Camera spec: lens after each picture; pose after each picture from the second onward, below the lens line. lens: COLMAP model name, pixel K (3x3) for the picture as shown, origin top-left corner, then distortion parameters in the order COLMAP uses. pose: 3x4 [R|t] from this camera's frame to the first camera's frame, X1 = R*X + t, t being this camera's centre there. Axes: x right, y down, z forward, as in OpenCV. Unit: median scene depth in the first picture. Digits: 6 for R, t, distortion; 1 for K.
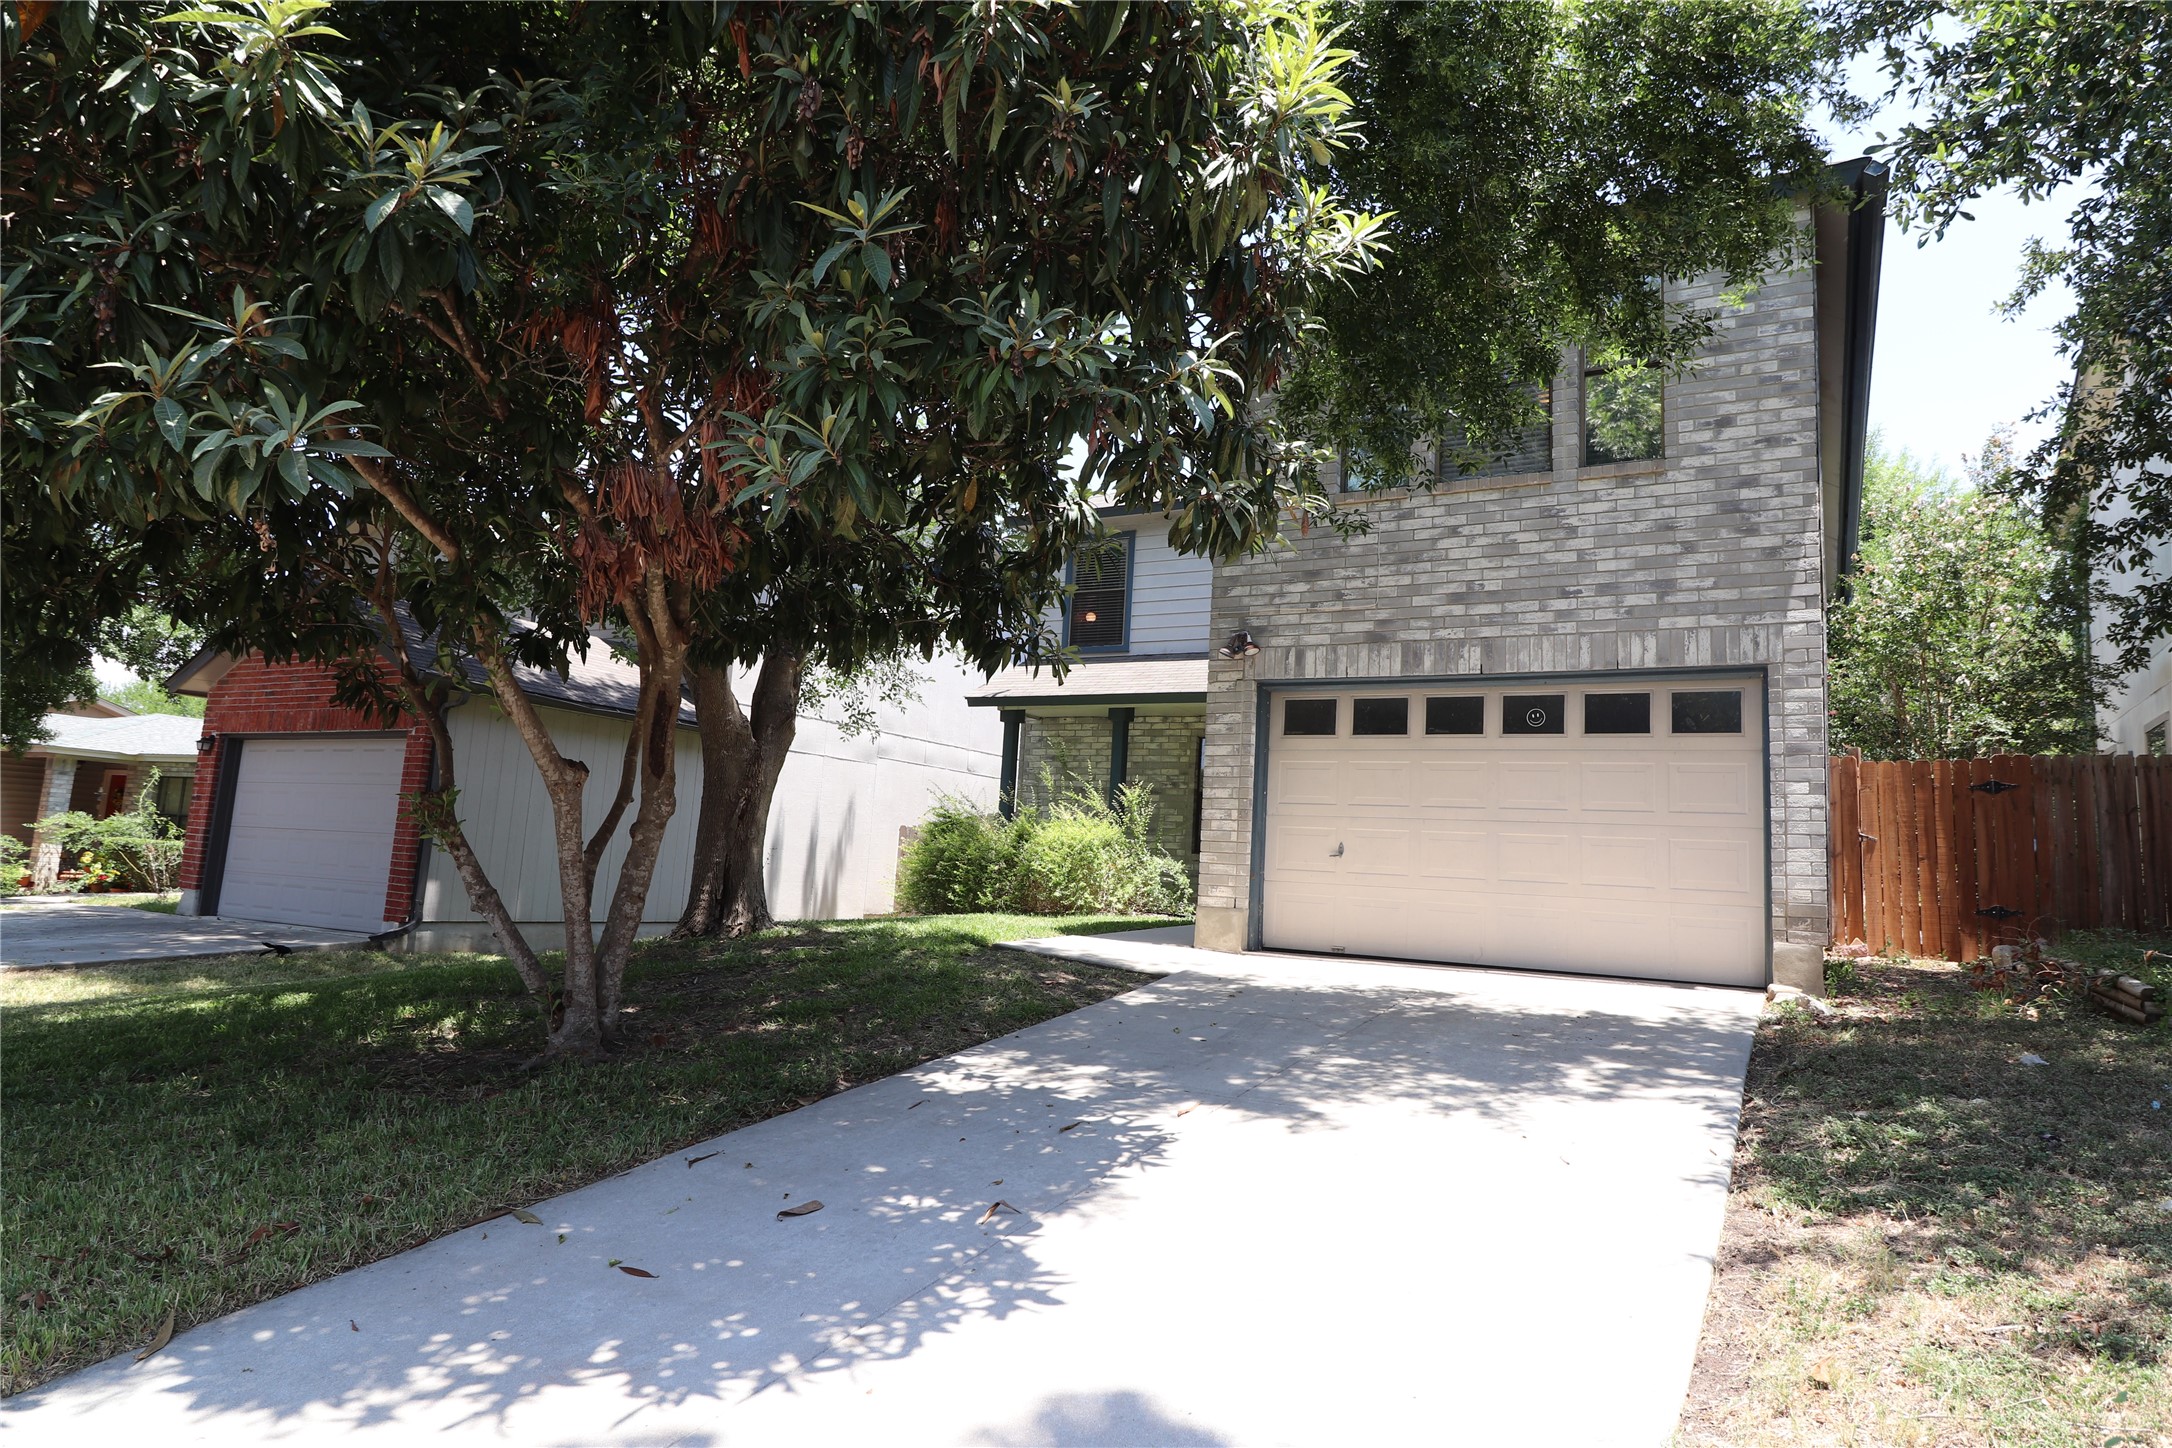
lens RADIAL K [[1251.6, 0, 1086.0], [0, 1251.6, 724.0], [0, 0, 1]] dist [-0.000314, -0.000102]
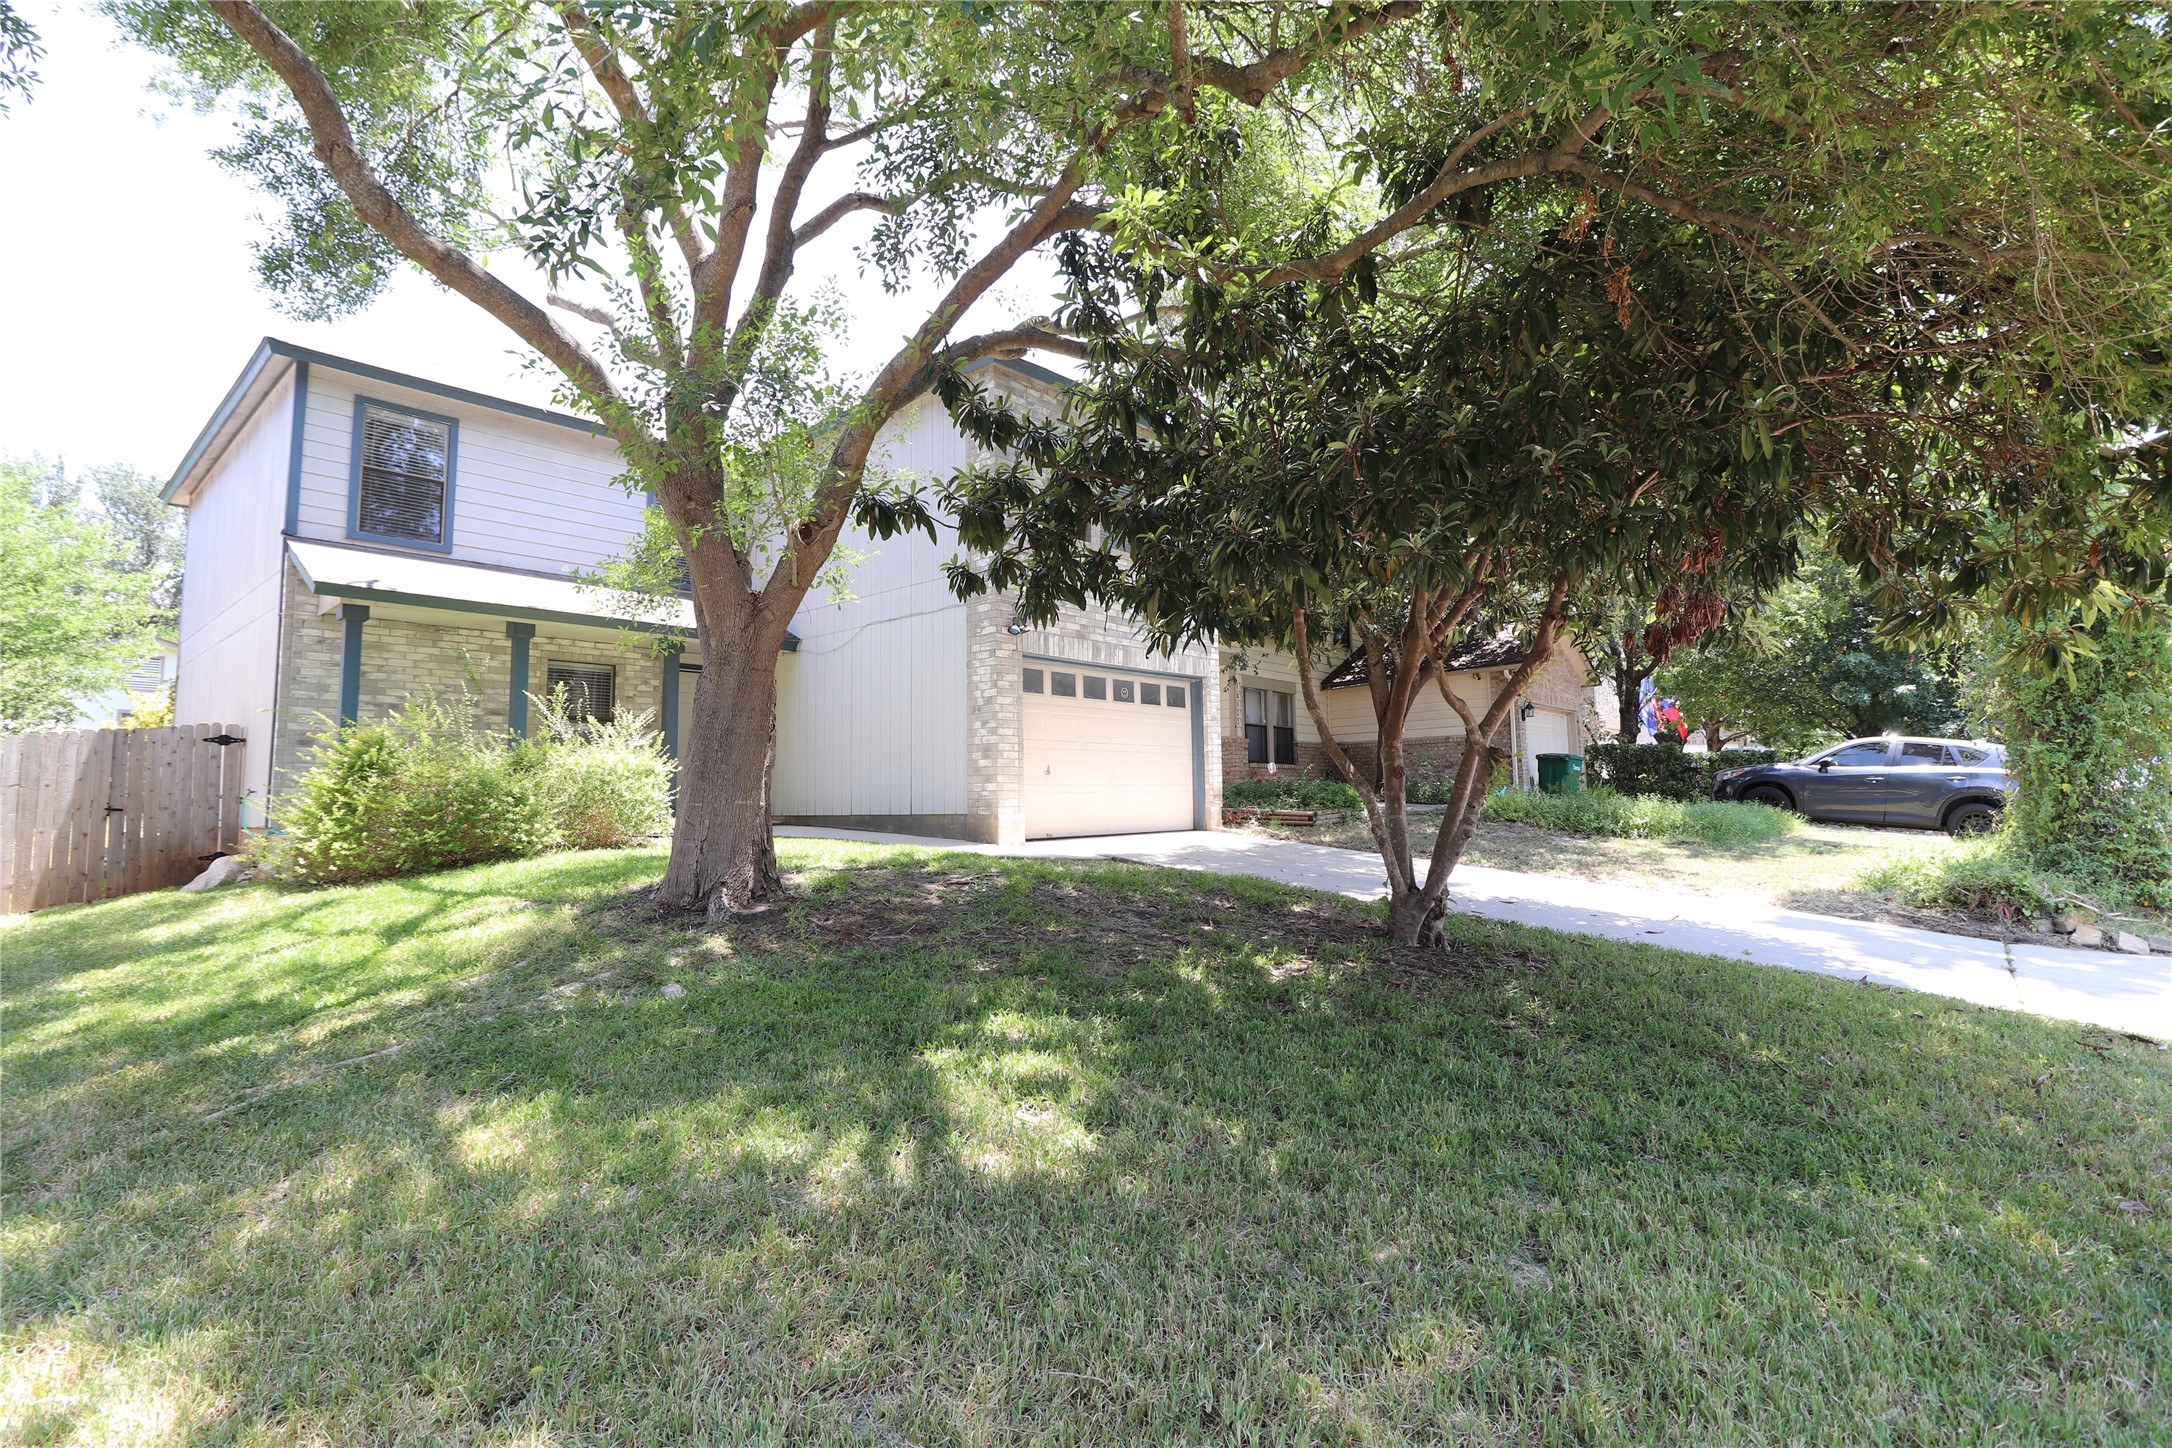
lens RADIAL K [[1012.2, 0, 1081.6], [0, 1012.2, 700.4], [0, 0, 1]] dist [-0.013011, -0.000600]
pose [[0.207413, 0.039625, 0.977451, -1.024045], [-0.086300, 0.996025, -0.022065, 0.041101], [-0.974439, -0.079778, 0.210008, 0.732778]]
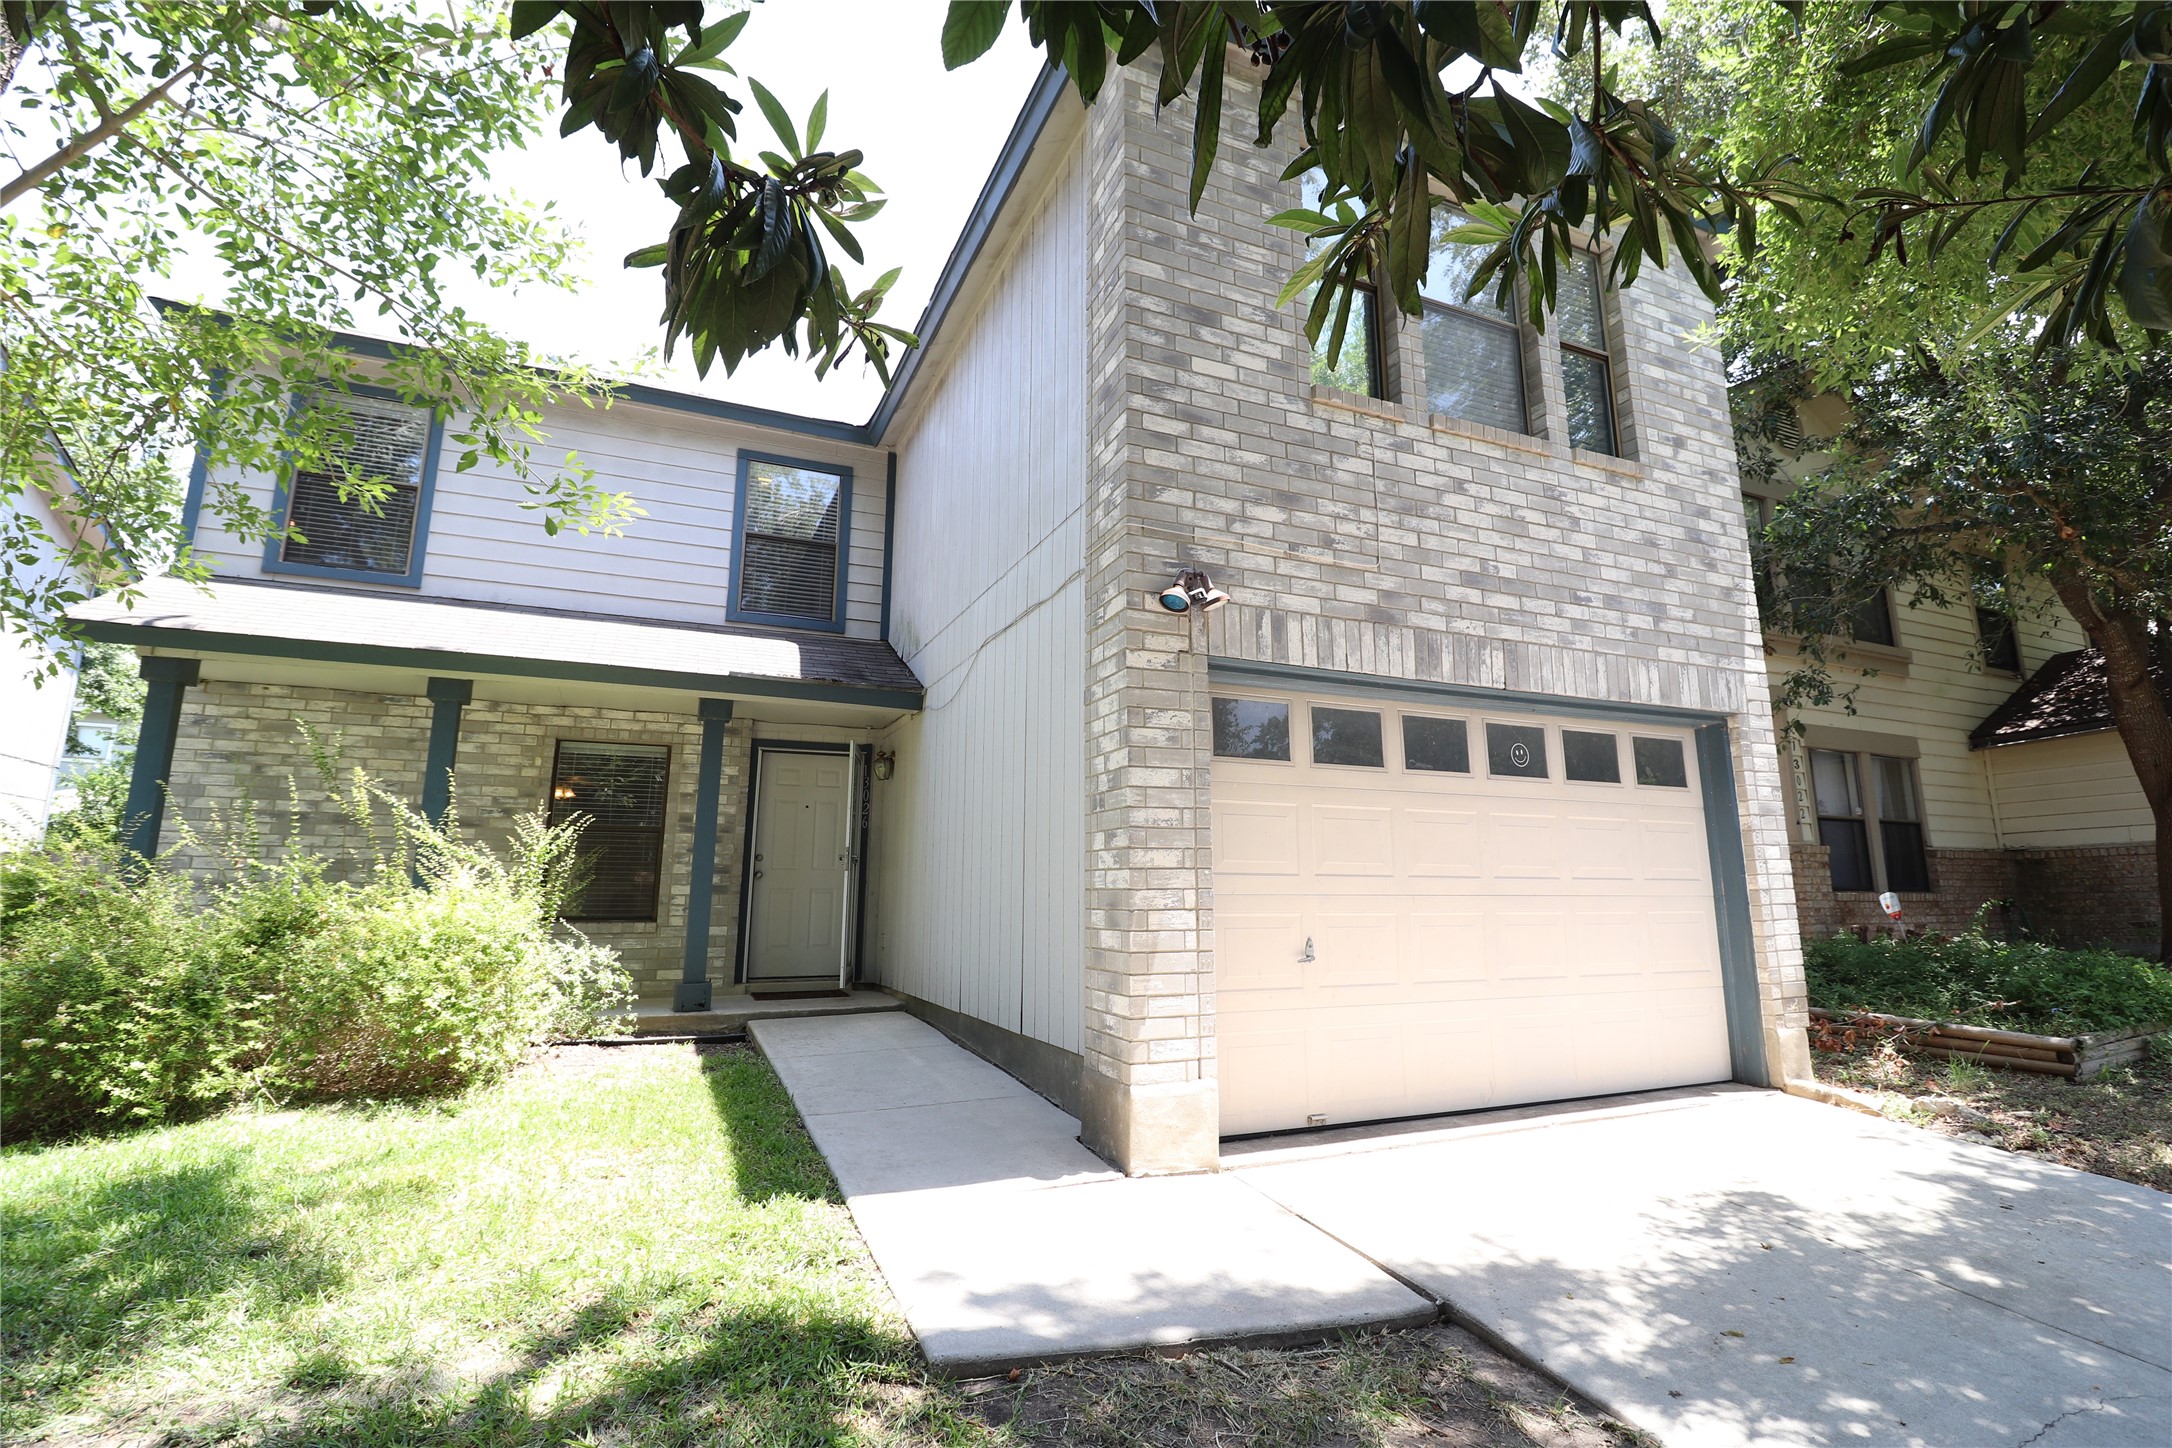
lens RADIAL K [[1012.2, 0, 1081.6], [0, 1012.2, 700.4], [0, 0, 1]] dist [-0.013011, -0.000600]
pose [[0.601239, 0.102519, 0.792465, -0.275656], [-0.063086, 0.994730, -0.080822, 0.026981], [-0.796575, -0.001400, 0.604538, 0.816006]]
